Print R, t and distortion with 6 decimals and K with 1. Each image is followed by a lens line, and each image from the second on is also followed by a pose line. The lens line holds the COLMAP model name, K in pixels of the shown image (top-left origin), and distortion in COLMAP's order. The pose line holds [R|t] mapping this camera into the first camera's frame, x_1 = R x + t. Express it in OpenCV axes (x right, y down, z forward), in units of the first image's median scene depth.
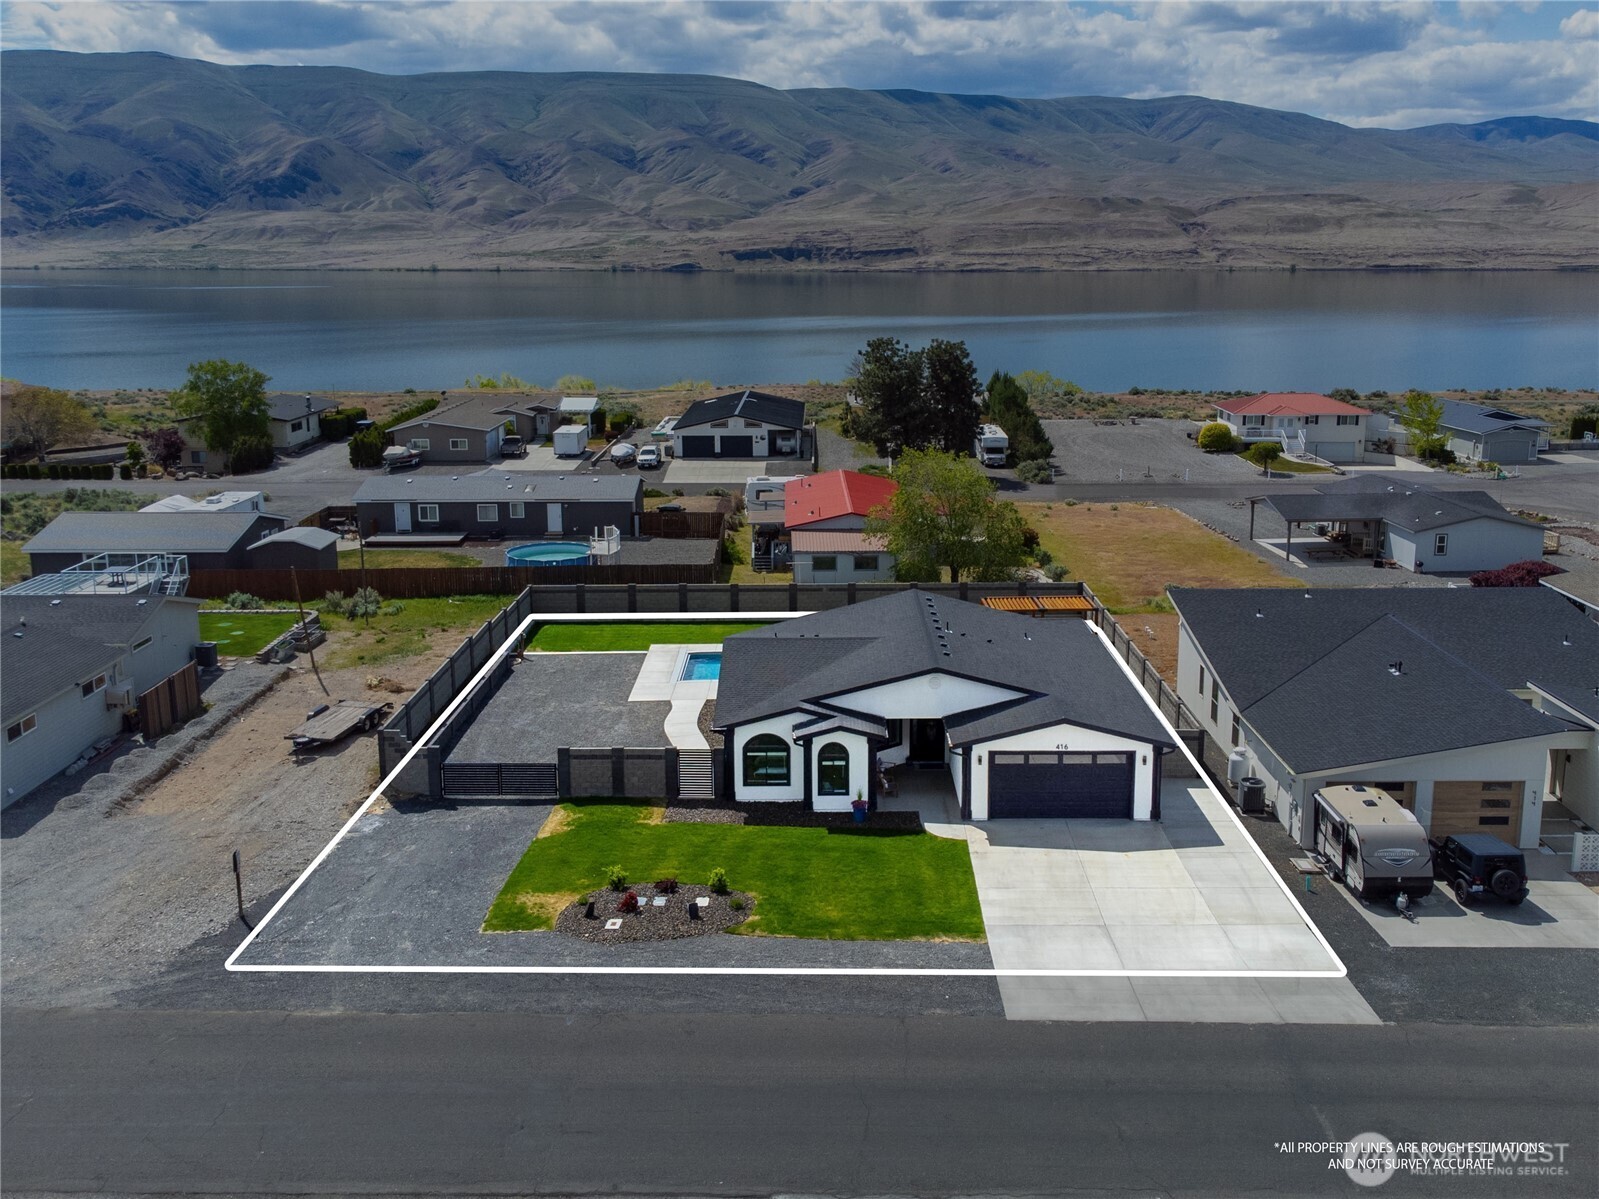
lens RADIAL K [[1417.5, 0, 815.8], [0, 1417.5, 598.3], [0, 0, 1]] dist [0.002957, 0.011575]
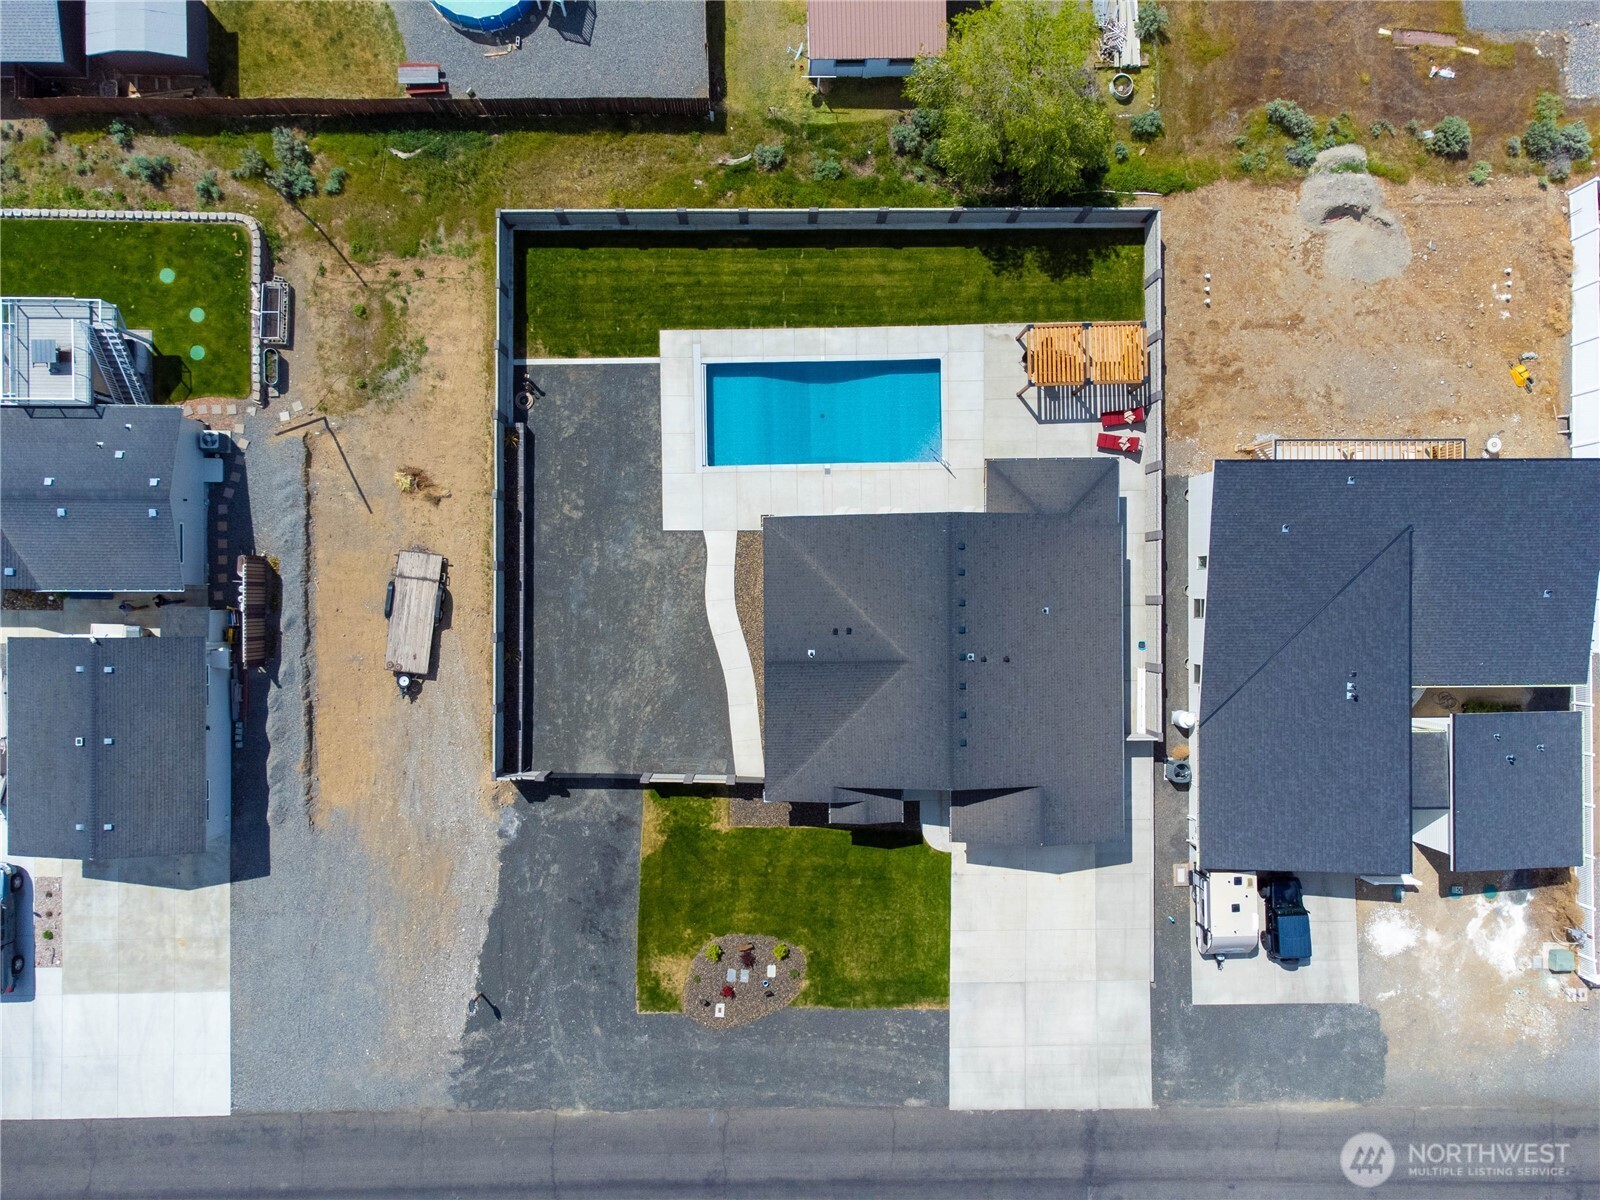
lens RADIAL K [[1232.3, 0, 800.0], [0, 1232.3, 600.0], [0, 0, 1]] dist [0.022204, 0.008413]
pose [[0.999633, -0.005815, 0.026446, -0.075711], [-0.024340, 0.235006, 0.971689, -1.102819], [-0.011865, -0.971977, 0.234778, 0.991028]]
